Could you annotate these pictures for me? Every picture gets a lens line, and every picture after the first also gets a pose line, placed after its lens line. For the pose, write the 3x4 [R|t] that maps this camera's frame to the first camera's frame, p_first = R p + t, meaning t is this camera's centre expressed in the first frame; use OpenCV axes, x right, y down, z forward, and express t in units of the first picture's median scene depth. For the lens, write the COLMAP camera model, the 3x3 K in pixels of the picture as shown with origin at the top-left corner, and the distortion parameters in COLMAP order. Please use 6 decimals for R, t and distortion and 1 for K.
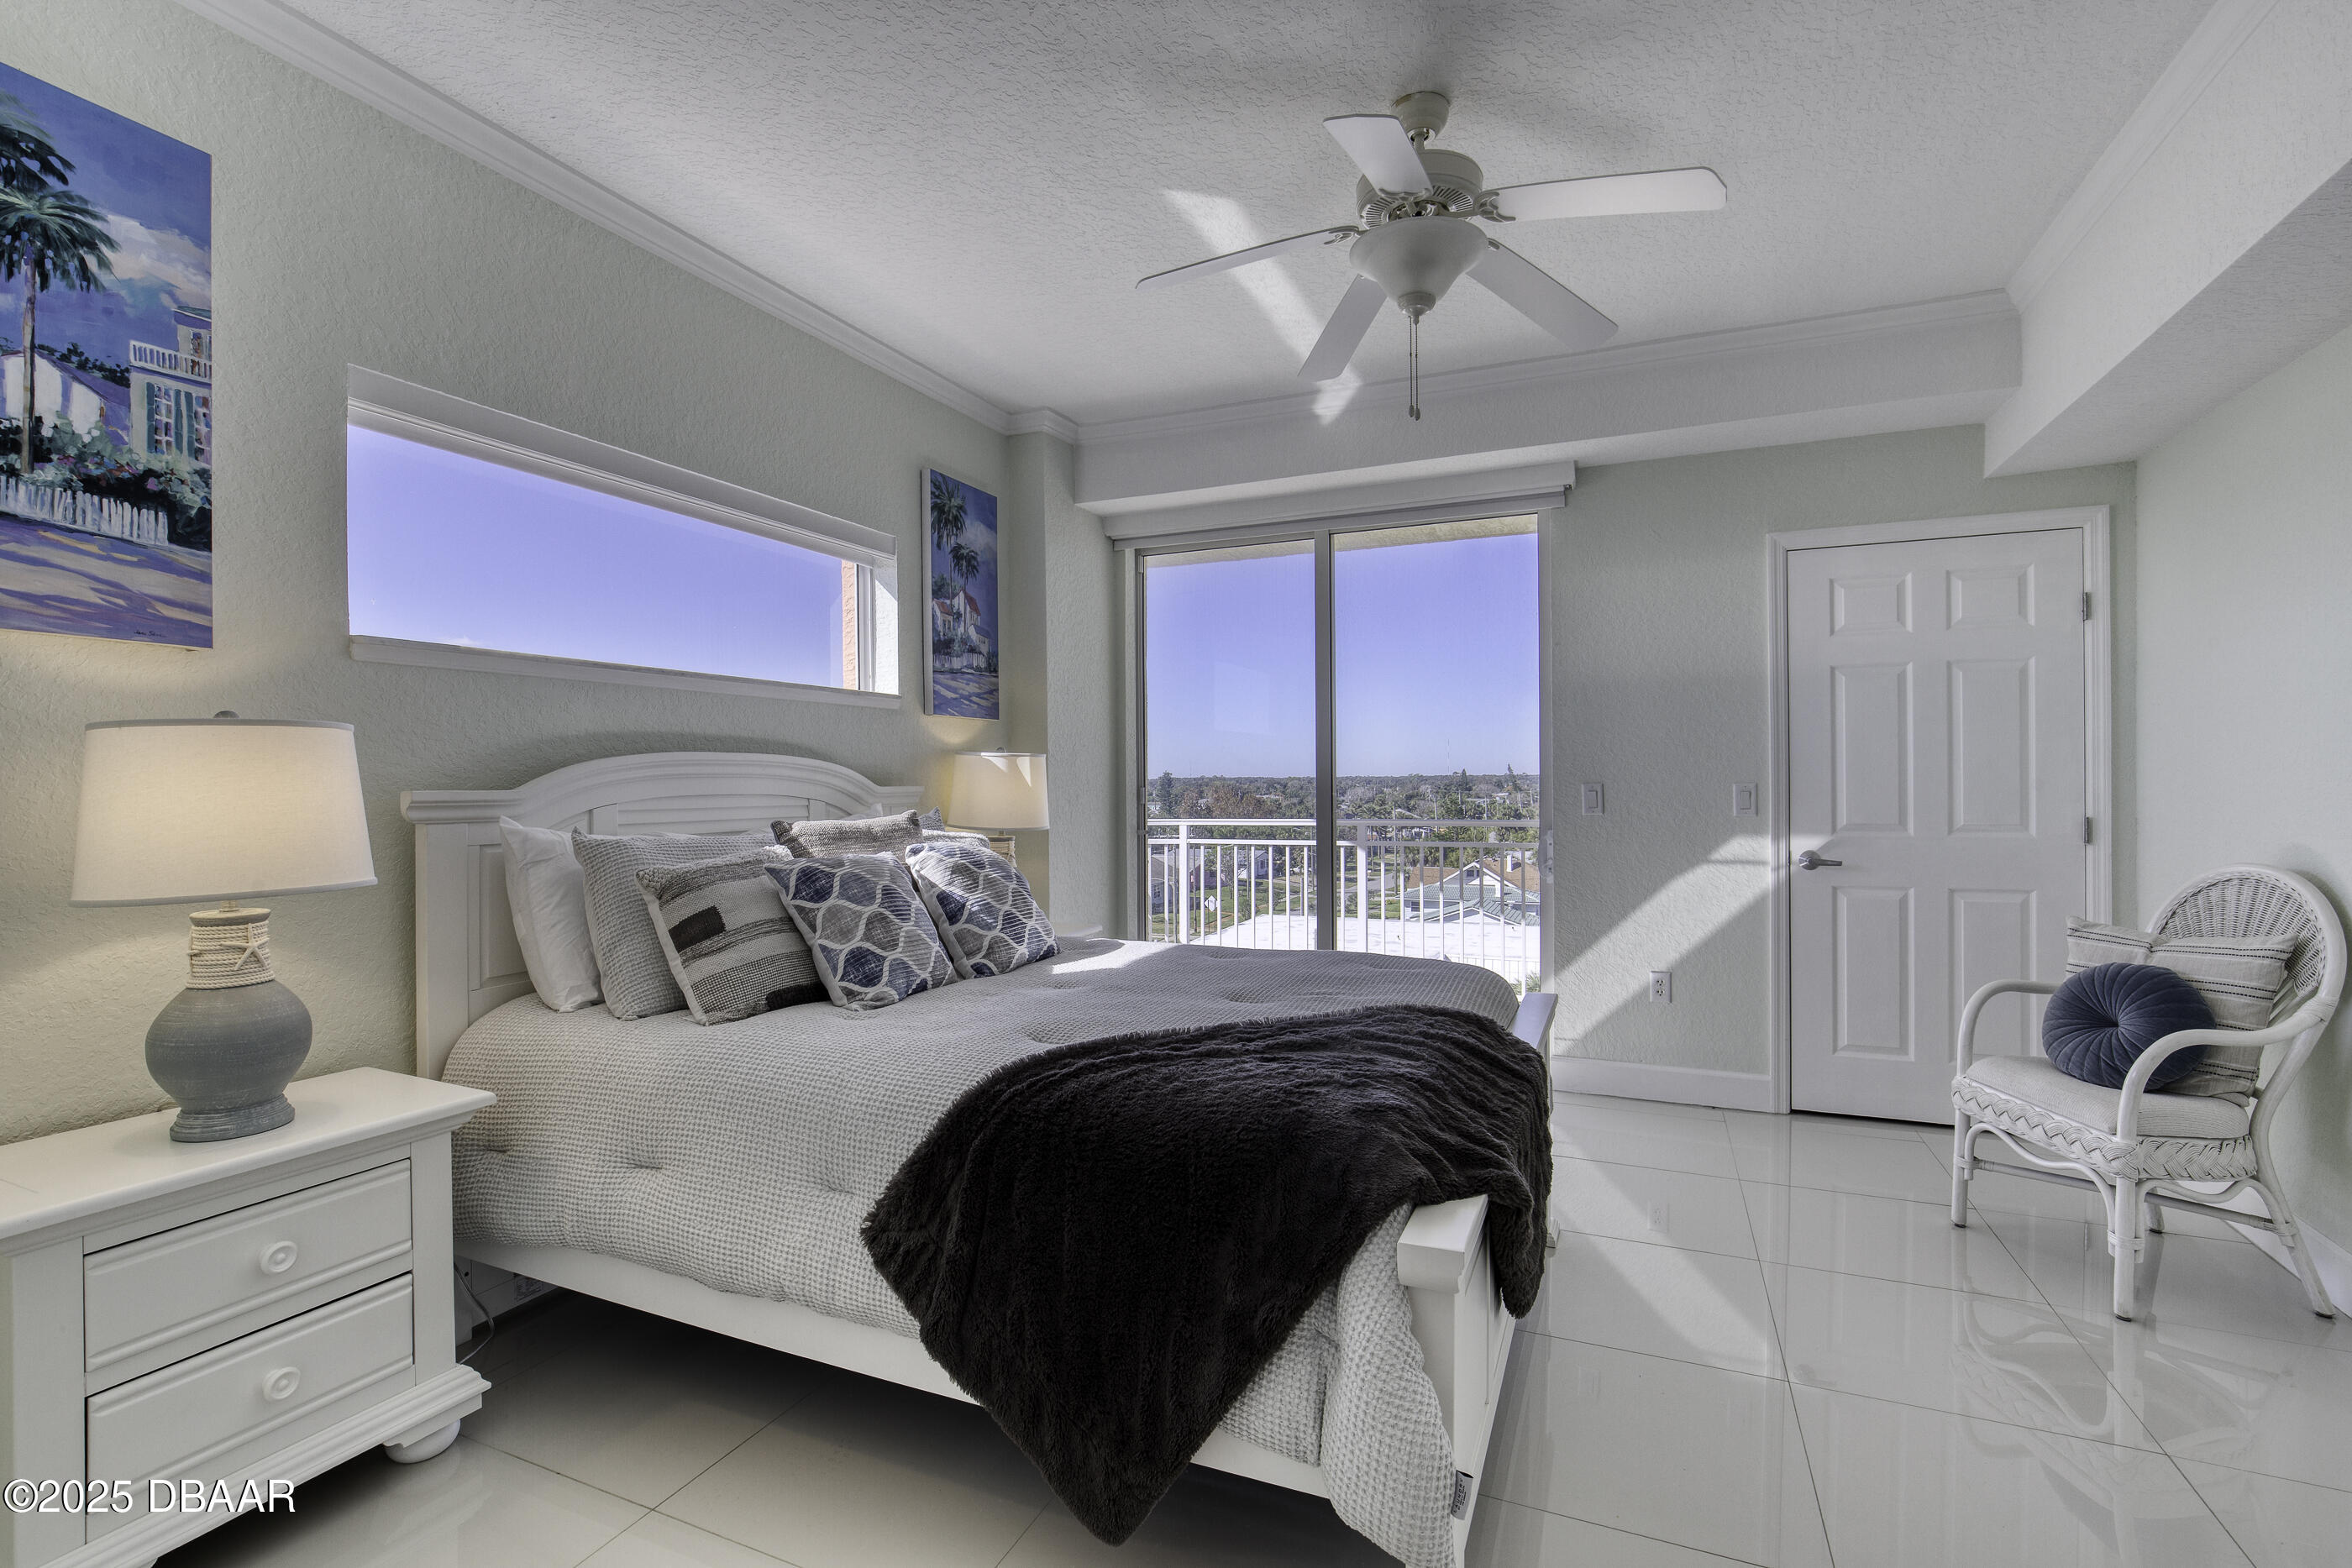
lens RADIAL K [[1080.8, 0, 1179.6], [0, 1080.8, 786.9], [0, 0, 1]] dist [-0.020421, 0.009037]
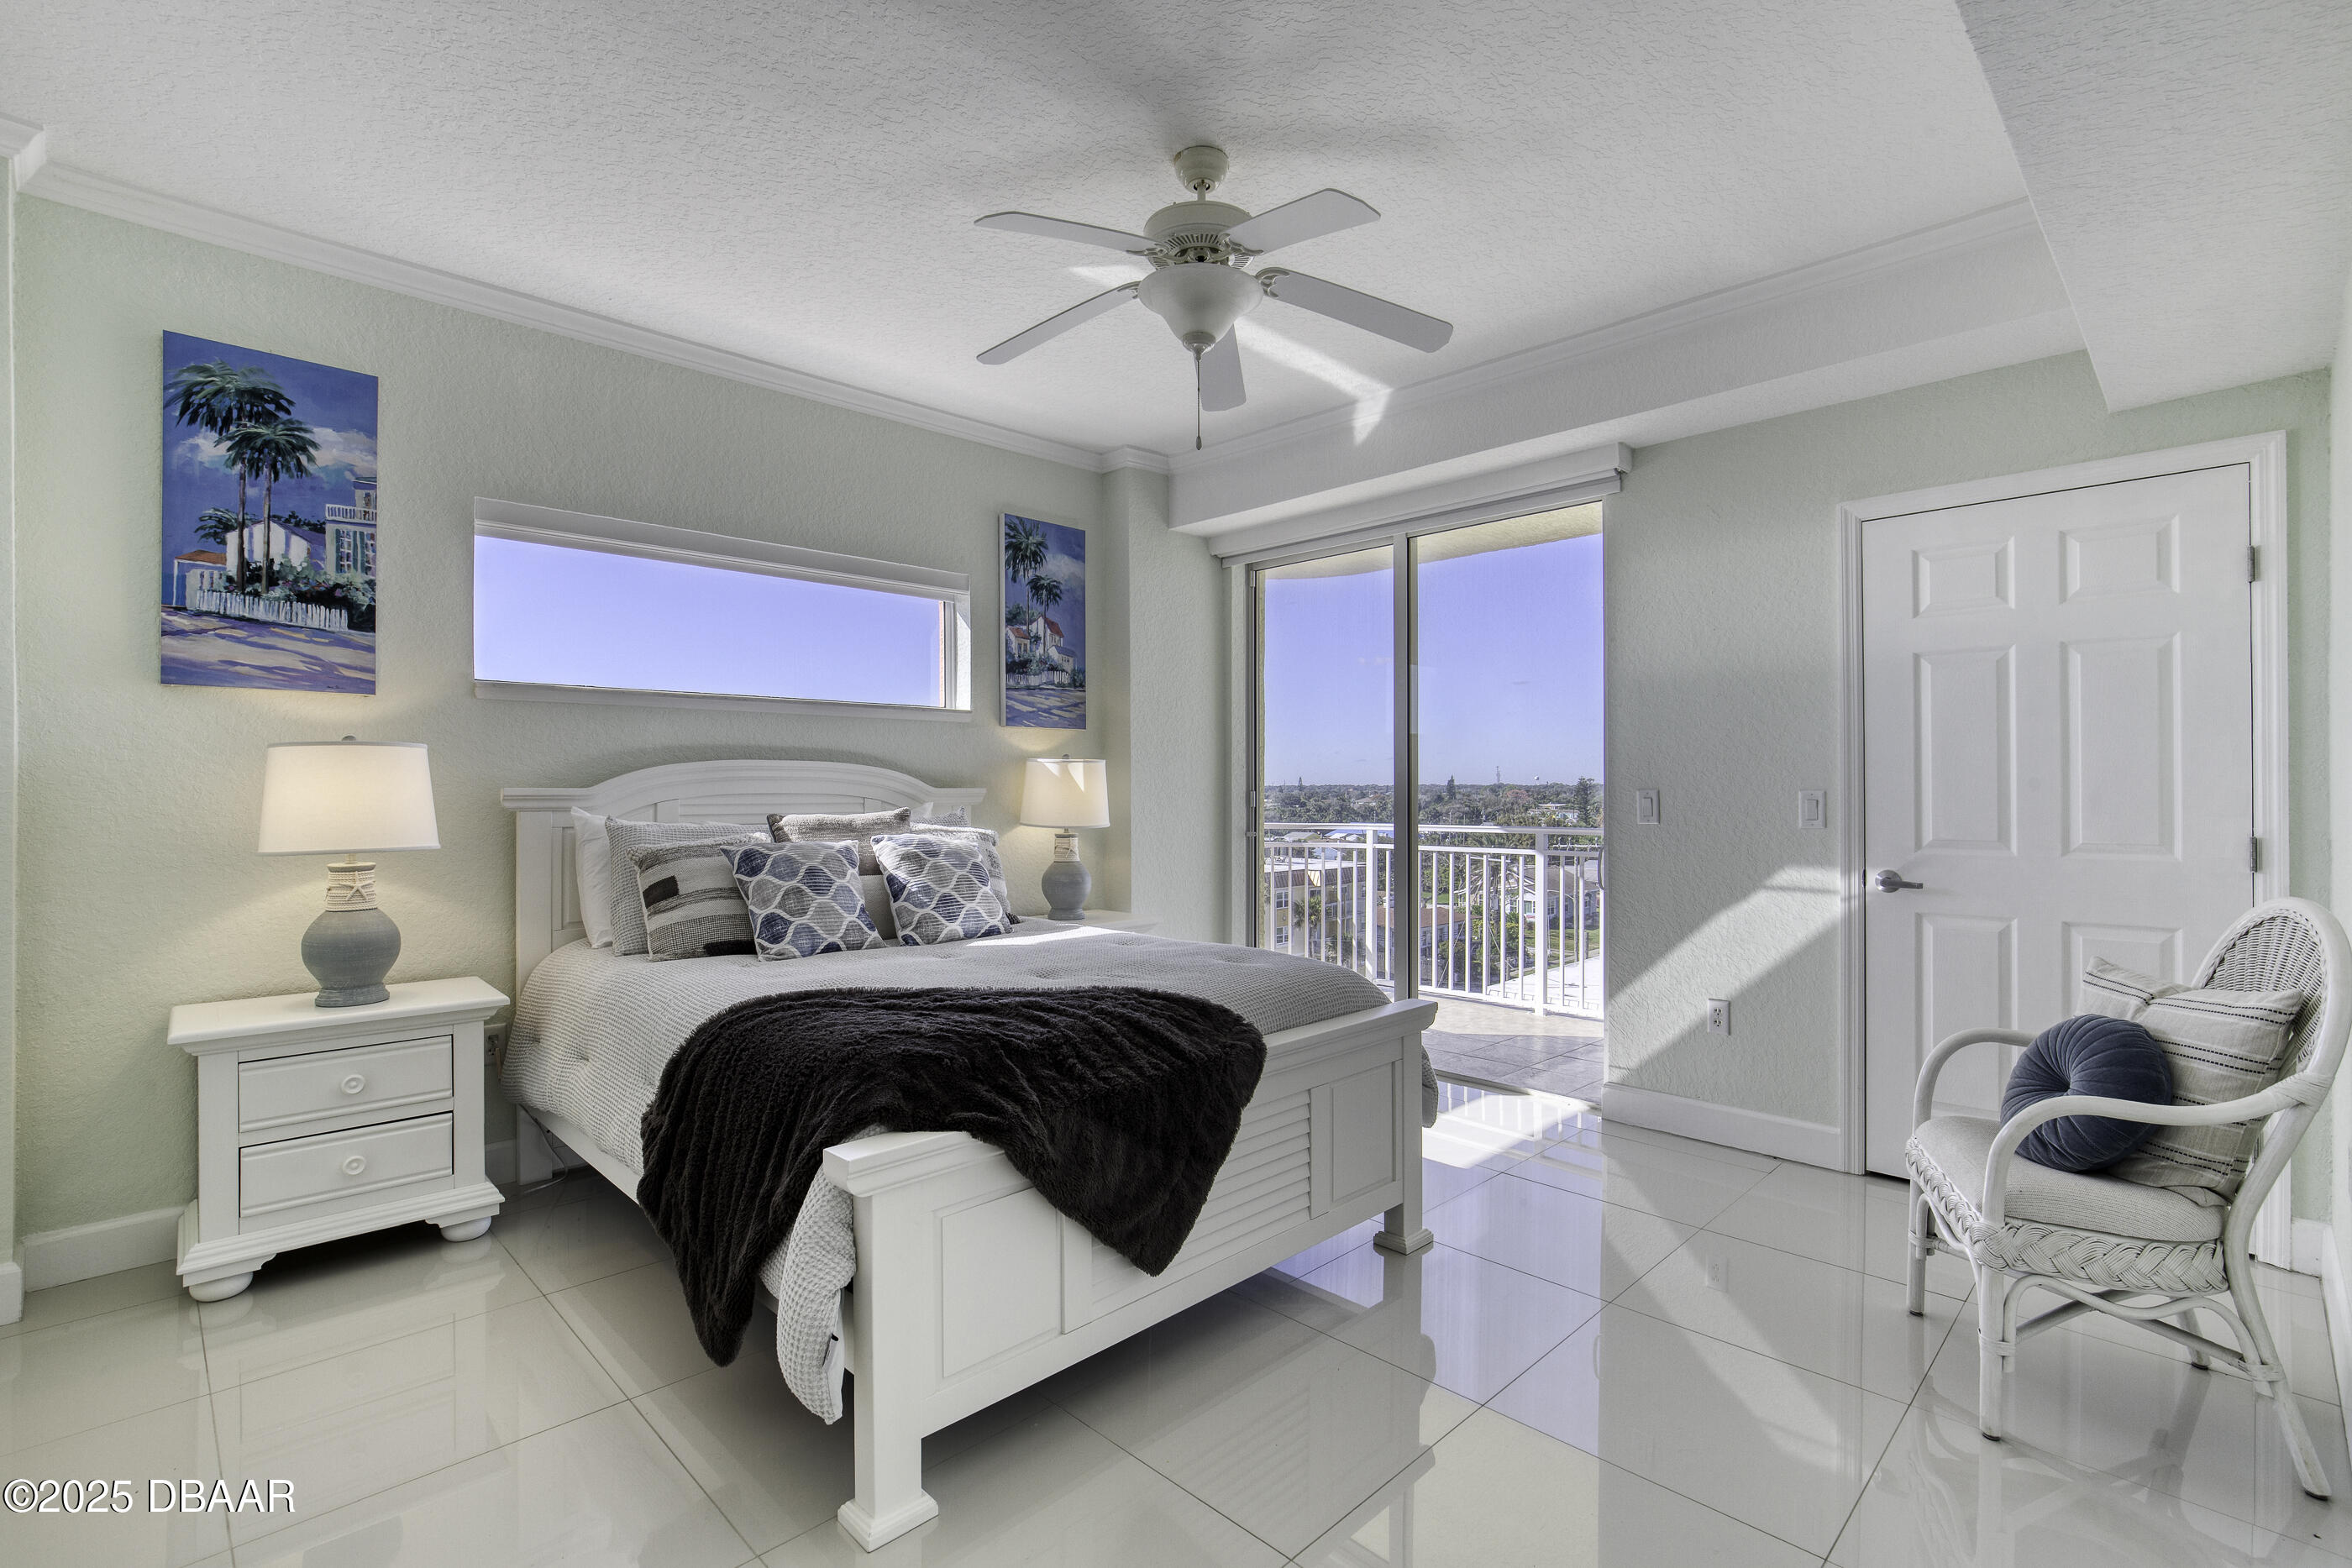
lens RADIAL K [[1085.9, 0, 1171.3], [0, 1085.9, 788.1], [0, 0, 1]] dist [-0.021374, 0.010767]
pose [[0.927911, 0.005805, -0.372756, 0.527339], [-0.007301, 0.999970, -0.002601, 0.000889], [0.372730, 0.005135, 0.927926, -0.012374]]
